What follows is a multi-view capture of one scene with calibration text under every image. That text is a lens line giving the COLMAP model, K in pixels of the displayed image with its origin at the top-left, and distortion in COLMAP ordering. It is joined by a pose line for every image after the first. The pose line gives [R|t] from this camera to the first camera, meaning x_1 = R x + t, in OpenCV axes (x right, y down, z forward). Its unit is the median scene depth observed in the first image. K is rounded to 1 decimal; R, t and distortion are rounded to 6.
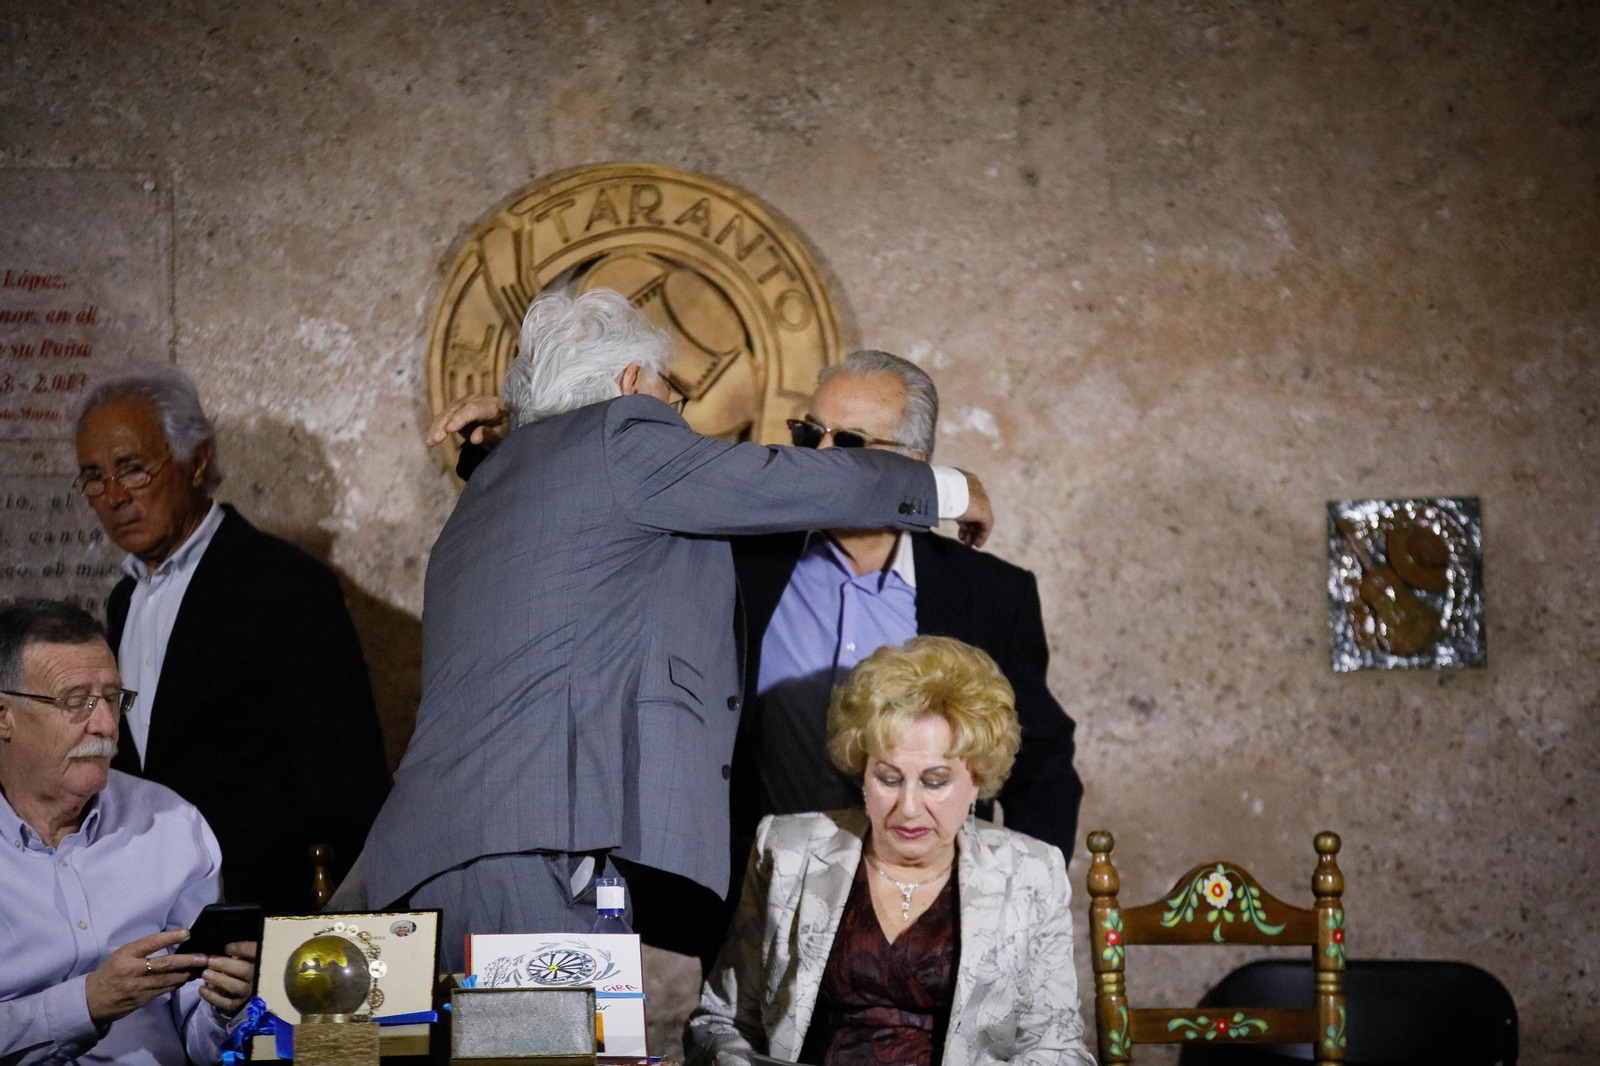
lens RADIAL K [[7638.5, 0, 793.4], [0, 7638.5, 538.8], [0, 0, 1]] dist [1.424072, 20.804269]
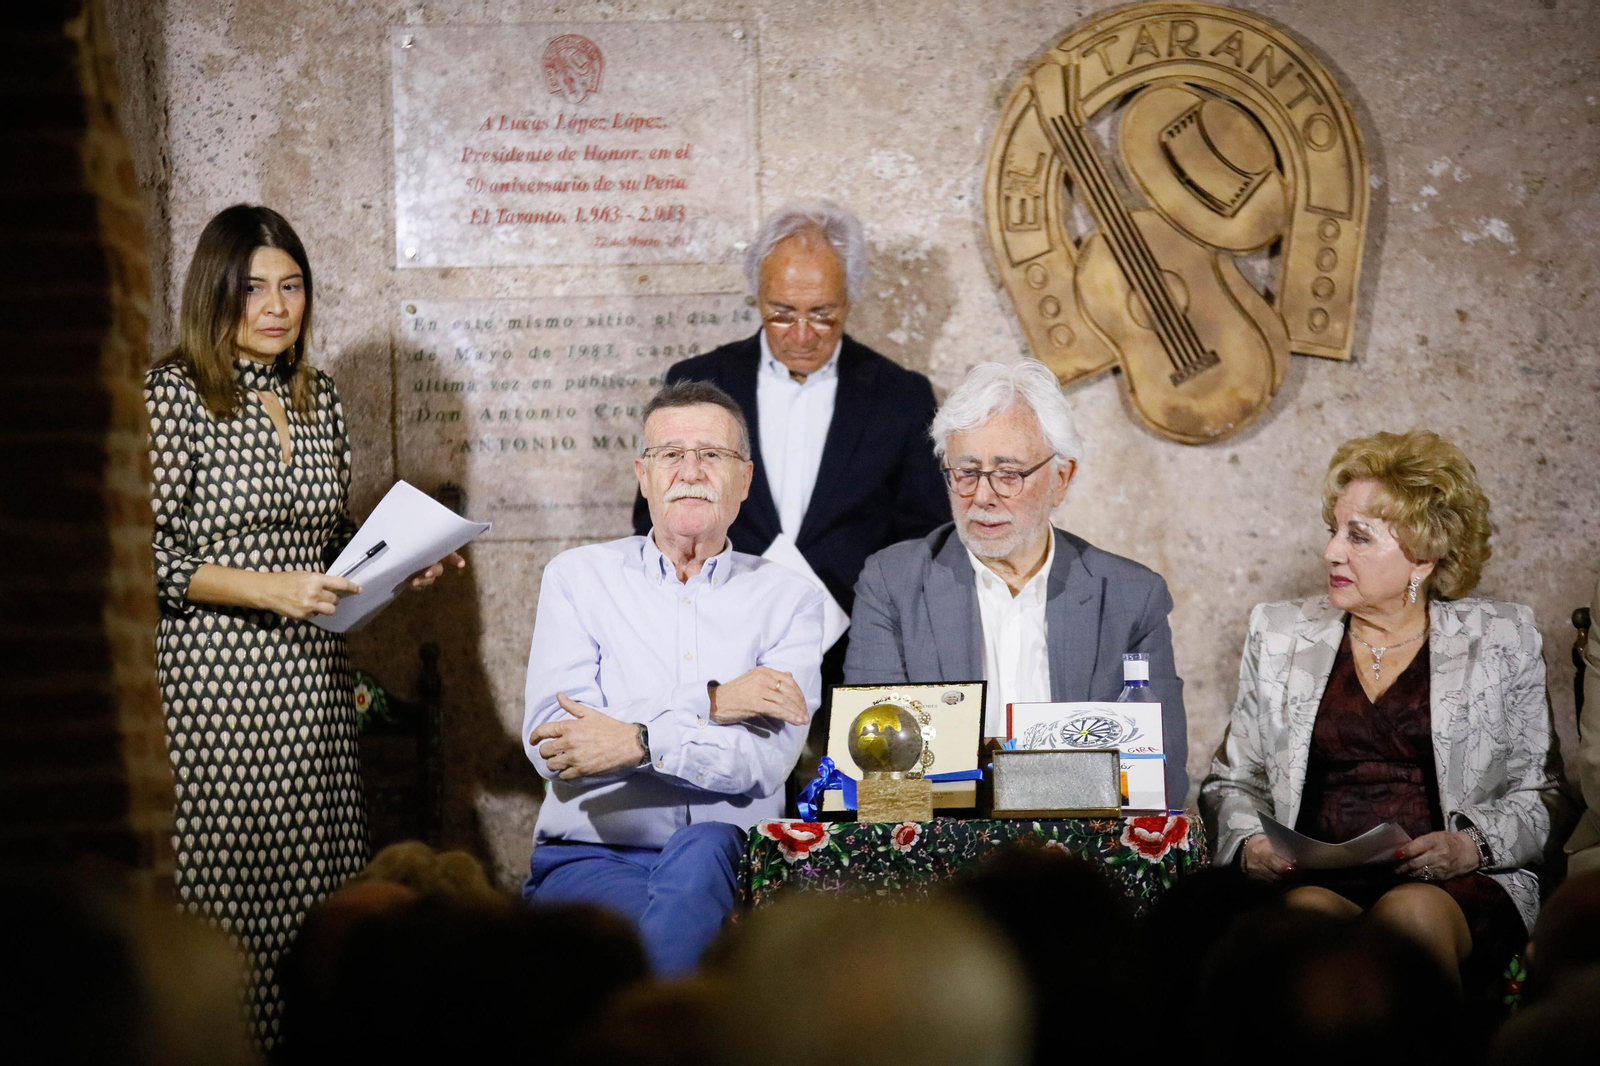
lens RADIAL K [[7771.3, 0, 795.5], [0, 7771.3, 532.6], [0, 0, 1]] dist [1.516940, 21.178174]
pose [[0.996223, -0.011433, -0.086076, 0.021257], [0.013943, 0.999493, 0.028611, -0.005922], [0.085705, -0.029703, 0.995878, -0.123114]]
